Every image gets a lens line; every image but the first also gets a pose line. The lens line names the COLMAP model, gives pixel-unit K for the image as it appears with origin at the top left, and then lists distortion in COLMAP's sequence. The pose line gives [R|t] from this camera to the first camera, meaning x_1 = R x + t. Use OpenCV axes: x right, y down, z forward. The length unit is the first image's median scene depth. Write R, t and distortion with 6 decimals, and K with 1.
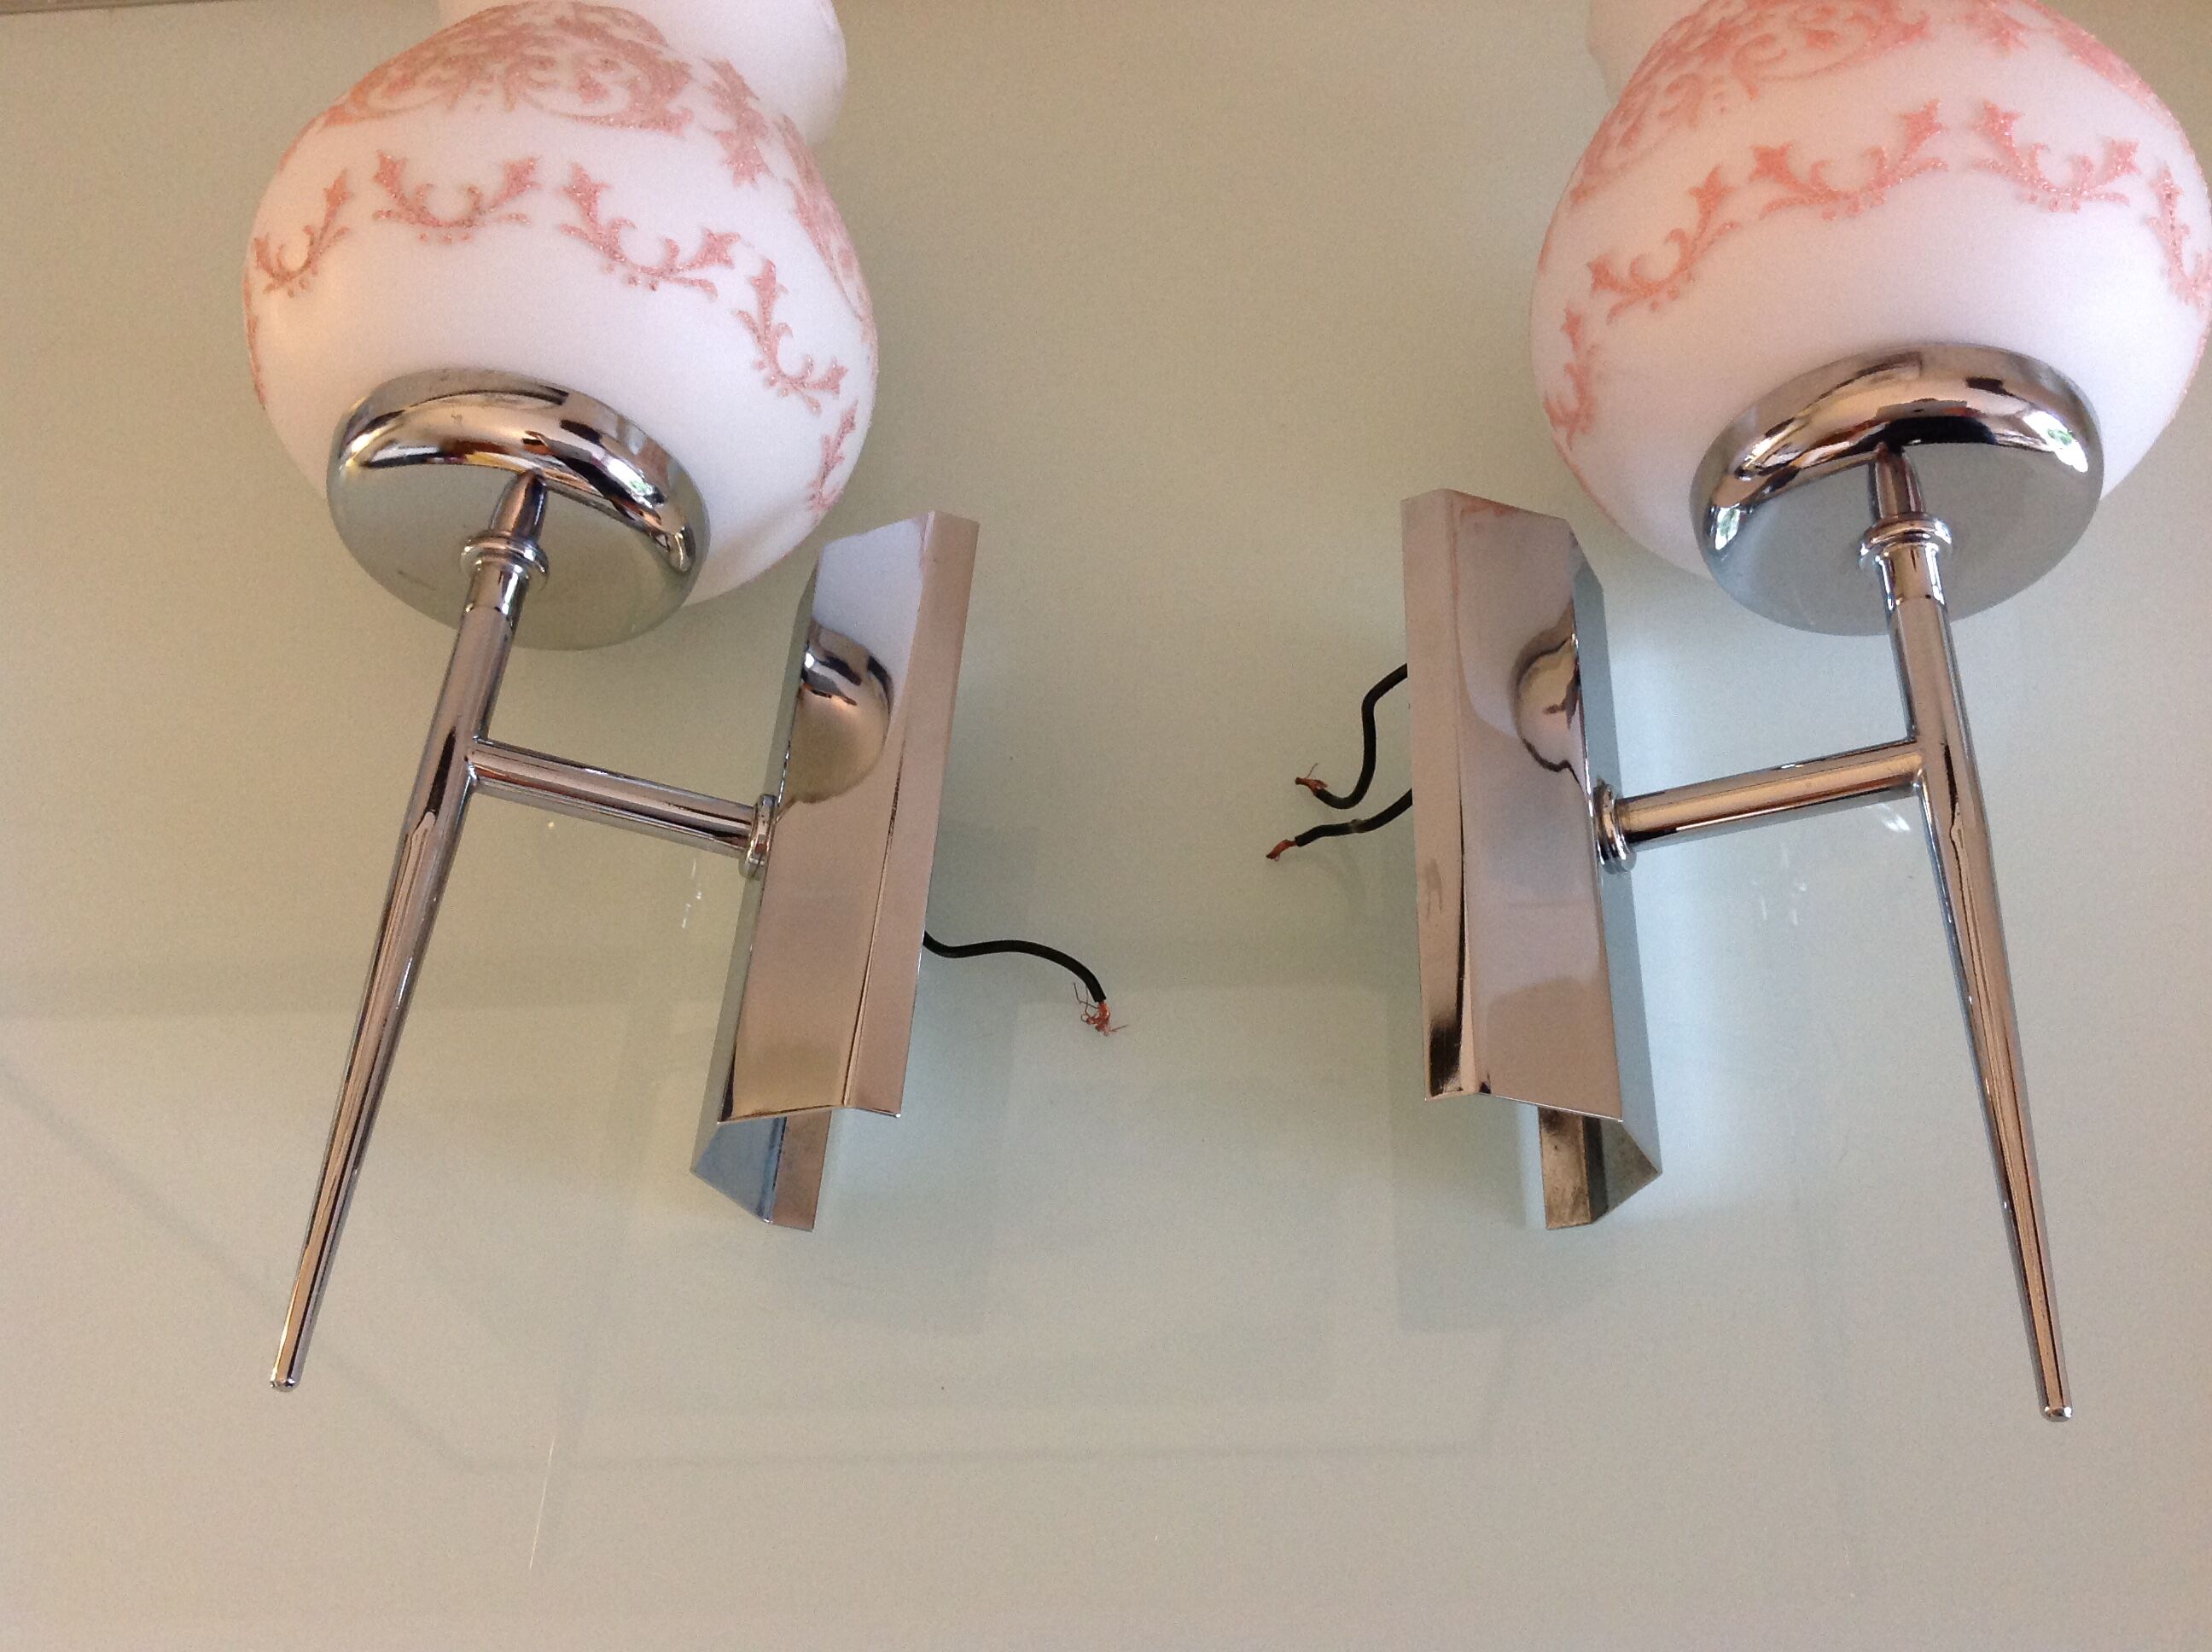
lens RADIAL K [[2241.0, 0, 1106.0], [0, 2241.0, 826.0], [0, 0, 1]] dist [-0.019283, -0.017746]
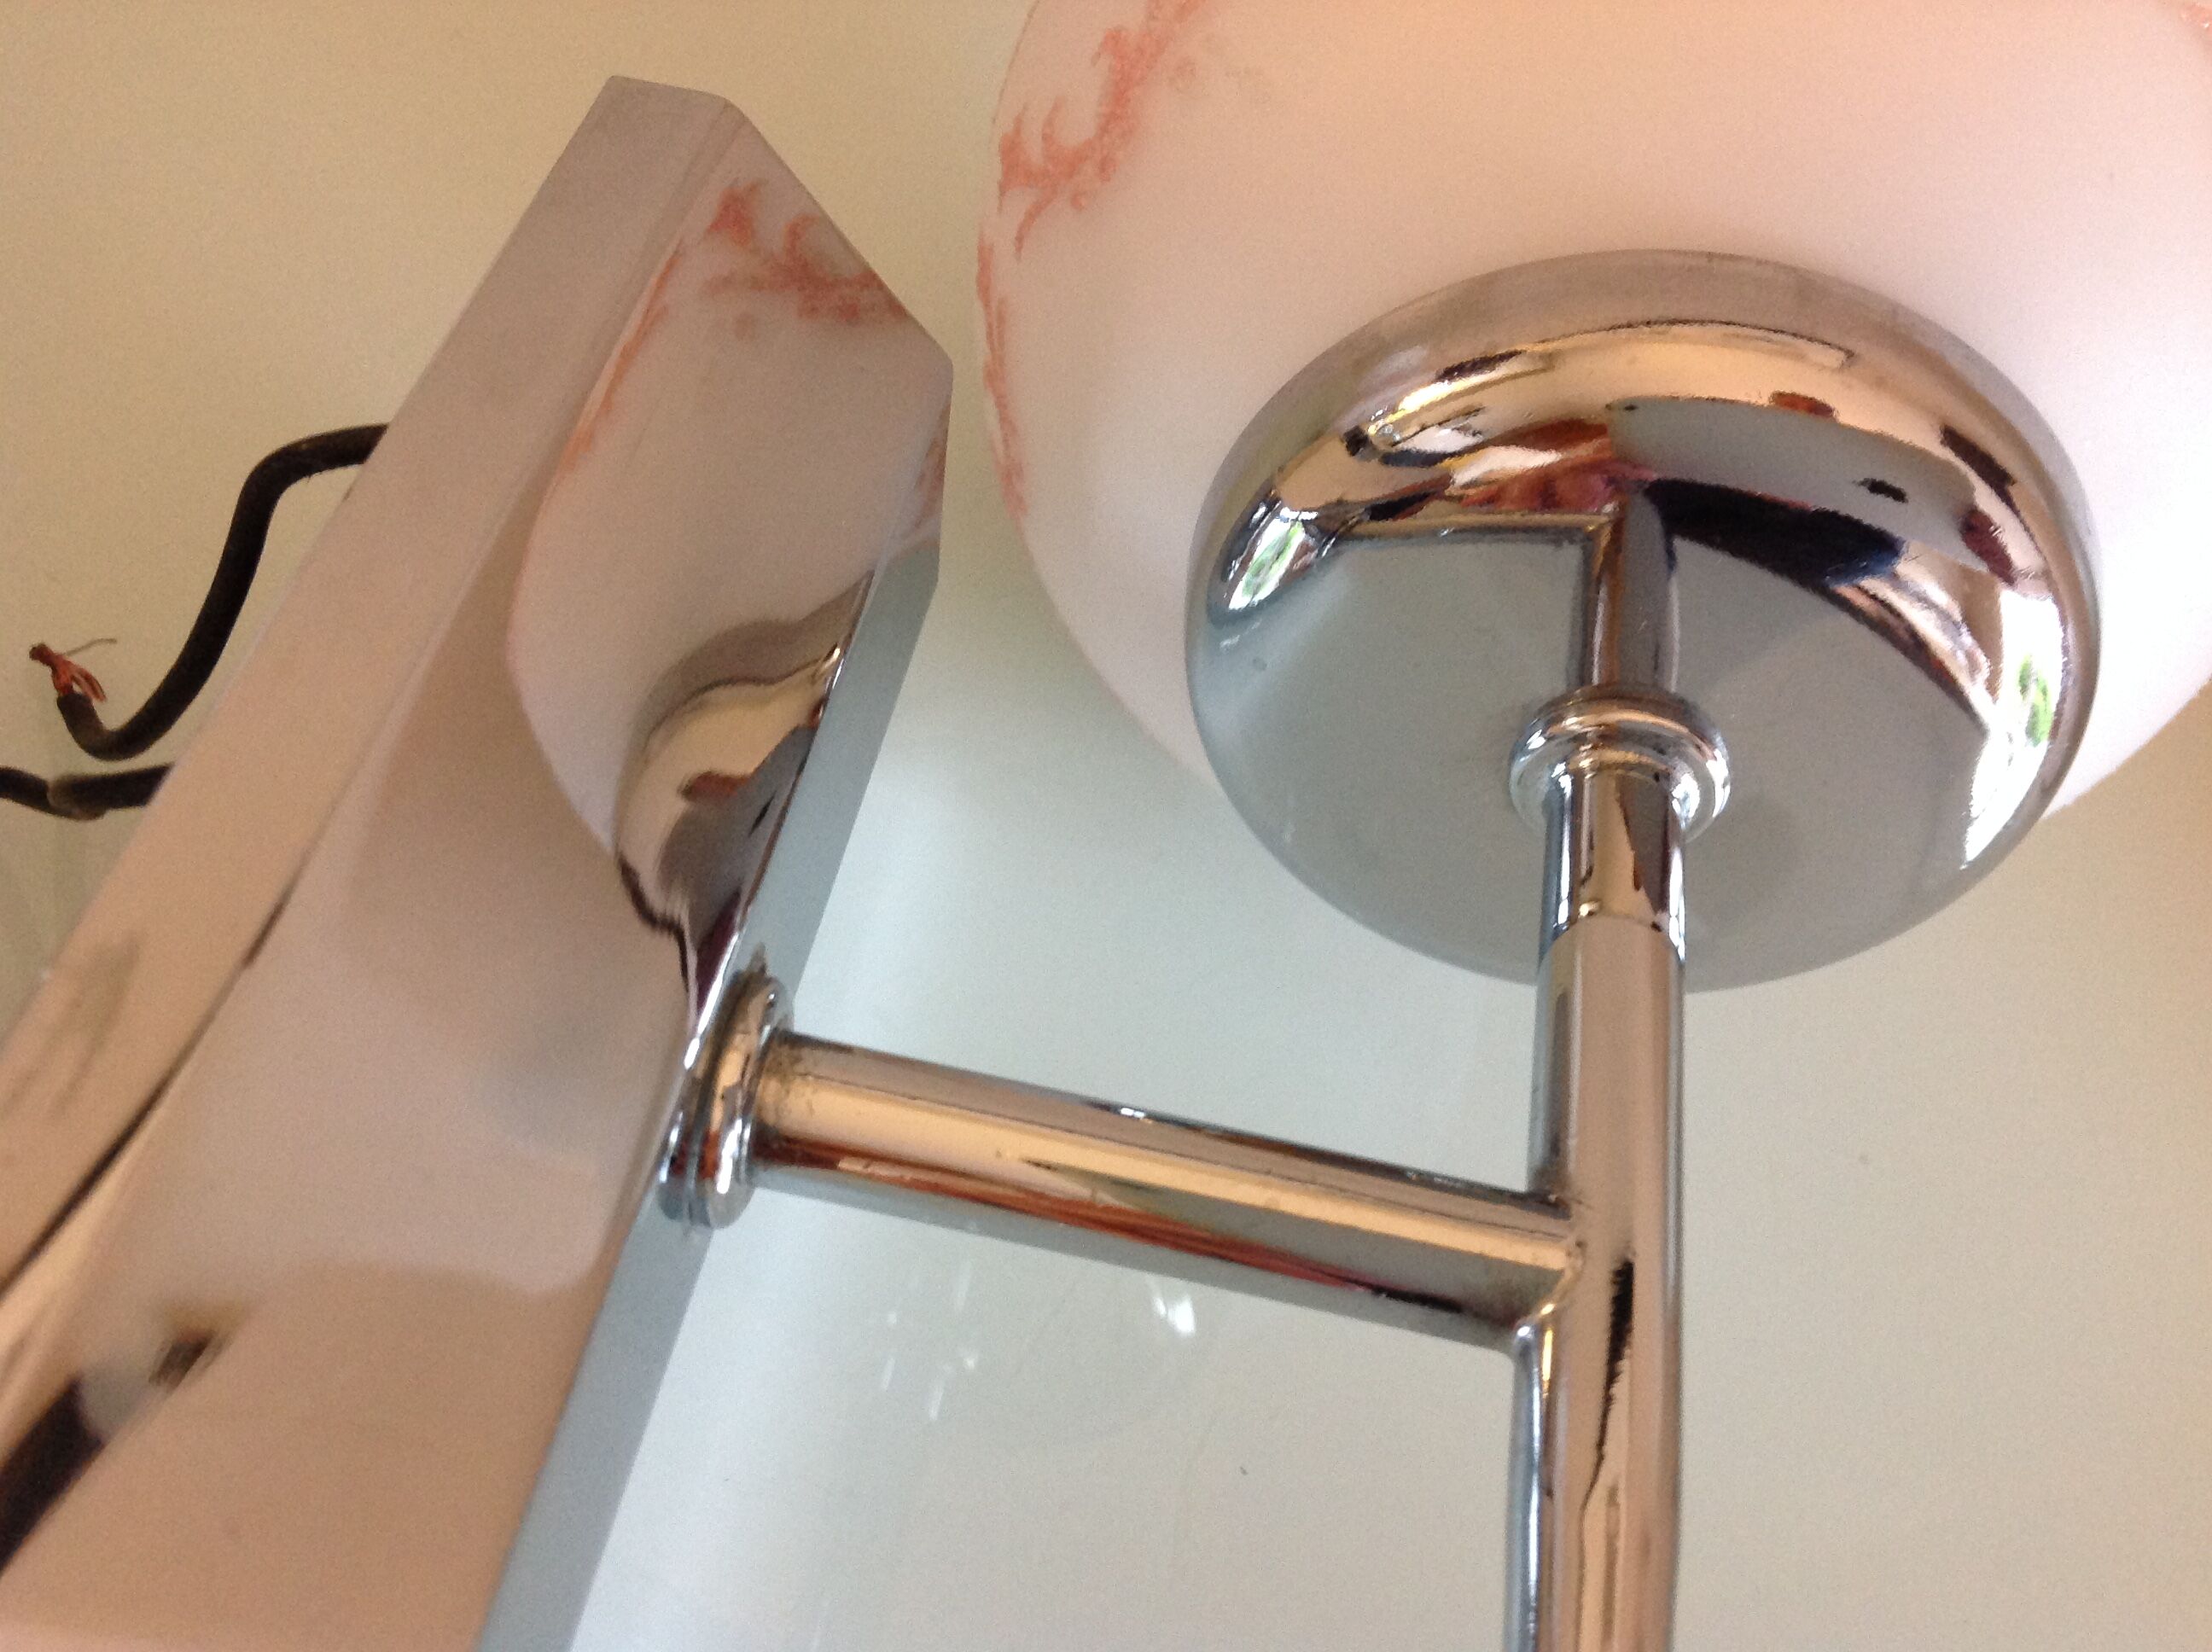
lens RADIAL K [[2241.0, 0, 1106.0], [0, 2241.0, 826.0], [0, 0, 1]] dist [-0.019283, -0.017746]
pose [[0.837006, 0.443283, 0.320812, 0.140618], [-0.401632, 0.895873, -0.190009, 0.005793], [-0.371635, 0.030190, 0.927888, 0.635708]]
